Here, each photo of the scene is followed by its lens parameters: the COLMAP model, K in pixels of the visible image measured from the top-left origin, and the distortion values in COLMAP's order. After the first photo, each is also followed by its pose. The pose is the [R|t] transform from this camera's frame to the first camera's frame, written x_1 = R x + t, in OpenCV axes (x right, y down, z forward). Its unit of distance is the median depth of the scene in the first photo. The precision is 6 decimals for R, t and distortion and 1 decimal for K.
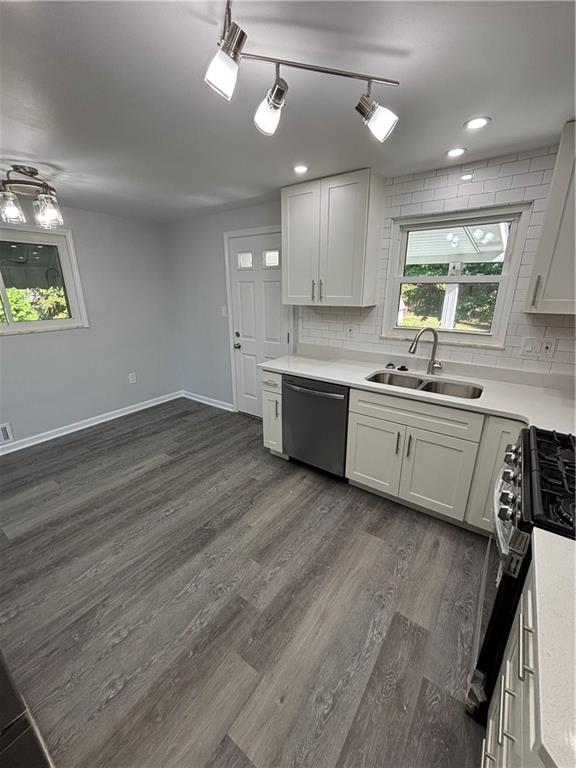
lens RADIAL K [[309.2, 0, 288.6], [0, 309.2, 383.5], [0, 0, 1]] dist [0.001329, -0.001704]
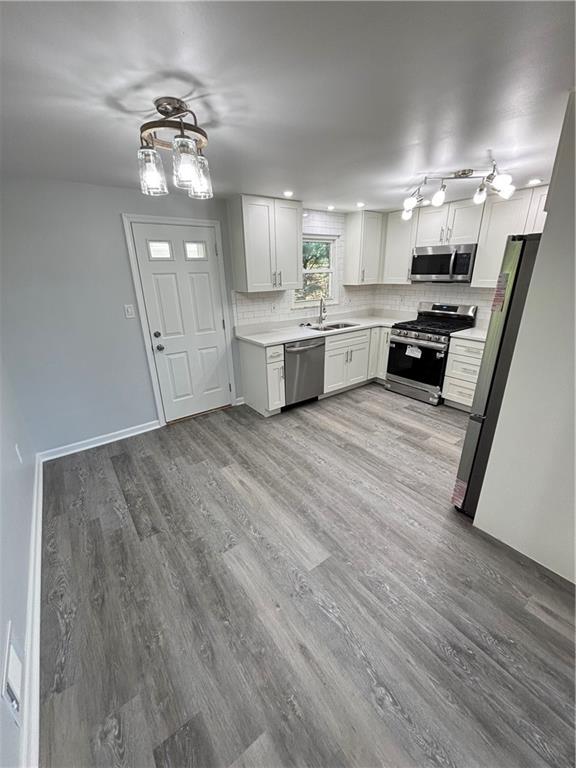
lens RADIAL K [[309.2, 0, 286.0], [0, 309.2, 385.1], [0, 0, 1]] dist [0.001329, -0.001704]
pose [[0.305575, -0.332652, 0.892170, -1.410379], [0.305786, 0.921639, 0.238906, -0.202051], [-0.901731, 0.199810, 0.383350, 0.584914]]
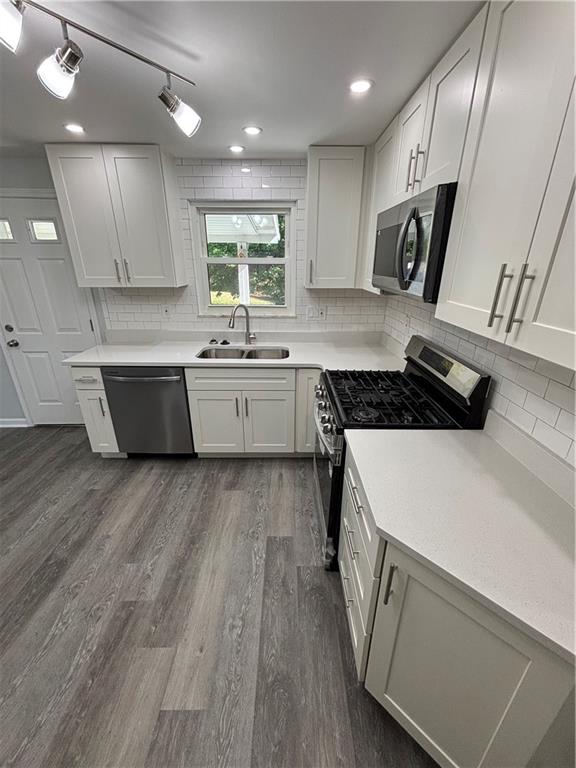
lens RADIAL K [[309.2, 0, 290.1], [0, 309.2, 383.8], [0, 0, 1]] dist [0.001329, -0.001704]
pose [[0.805186, -0.209931, 0.554621, -0.096352], [0.169009, 0.977693, 0.124707, -0.002074], [-0.568429, -0.006676, 0.822705, -0.051377]]
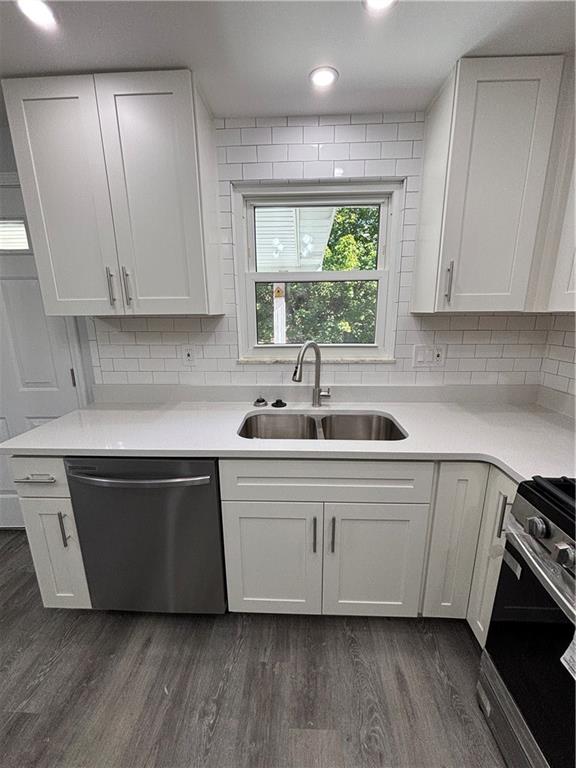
lens RADIAL K [[309.2, 0, 290.1], [0, 309.2, 382.6], [0, 0, 1]] dist [0.001329, -0.001704]
pose [[0.828391, -0.132689, 0.544208, 0.026619], [0.173772, 0.984482, -0.024478, -0.080548], [-0.532515, 0.114845, 0.838593, 0.449462]]
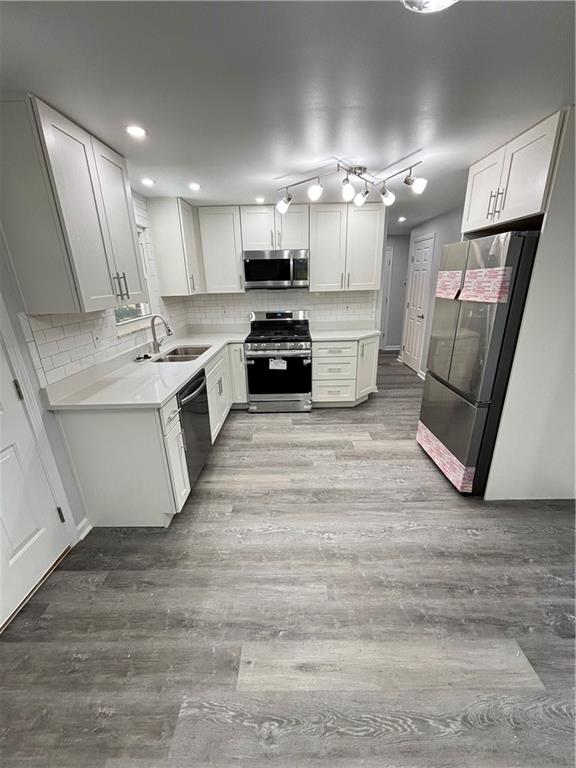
lens RADIAL K [[309.2, 0, 290.2], [0, 309.2, 384.2], [0, 0, 1]] dist [0.001329, -0.001704]
pose [[-0.583250, -0.244961, 0.774476, -0.882399], [0.269797, 0.840897, 0.469150, -0.378667], [-0.766178, 0.482583, -0.424364, 1.233196]]
